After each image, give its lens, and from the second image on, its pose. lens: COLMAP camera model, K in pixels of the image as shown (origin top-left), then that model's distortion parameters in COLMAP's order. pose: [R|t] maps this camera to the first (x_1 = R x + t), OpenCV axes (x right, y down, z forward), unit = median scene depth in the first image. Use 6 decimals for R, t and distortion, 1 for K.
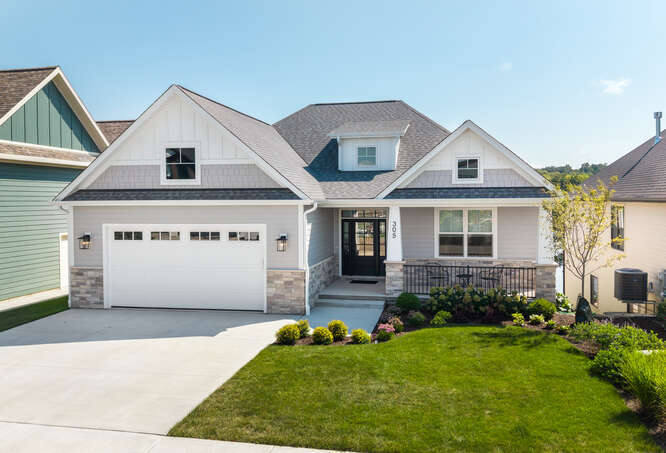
lens RADIAL K [[547.4, 0, 332.9], [0, 547.4, 225.1], [0, 0, 1]] dist [0.029788, -0.029380]
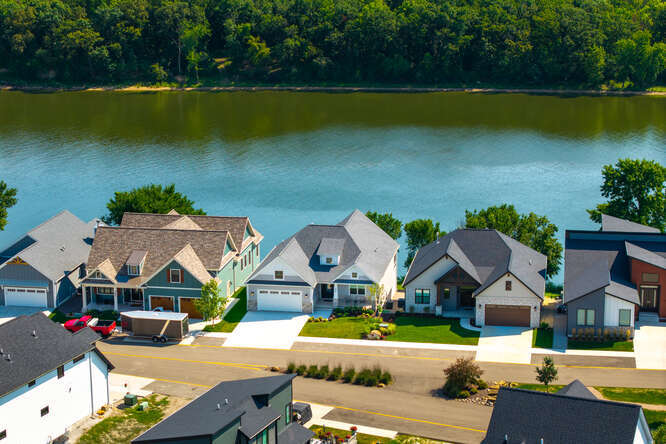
lens RADIAL K [[1537.7, 0, 332.5], [0, 1537.7, 222.8], [0, 0, 1]] dist [-0.121437, 0.000000]
pose [[0.999597, -0.005914, 0.027756, -0.201414], [0.000253, 0.979861, 0.199681, -2.614455], [-0.028378, -0.199594, 0.979468, -9.455065]]
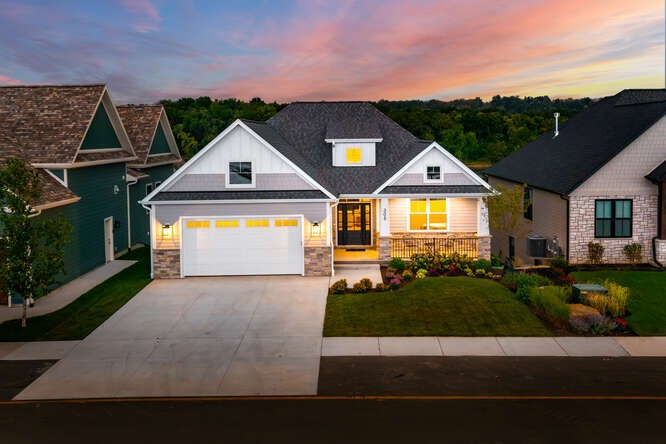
lens RADIAL K [[669.5, 0, 336.8], [0, 669.5, 168.1], [0, 0, 1]] dist [0.057524, 0.000000]
pose [[0.980595, -0.013843, 0.195558, -0.373229], [0.012521, 0.999890, 0.007998, -0.135906], [-0.195647, -0.005394, 0.980660, -0.743907]]
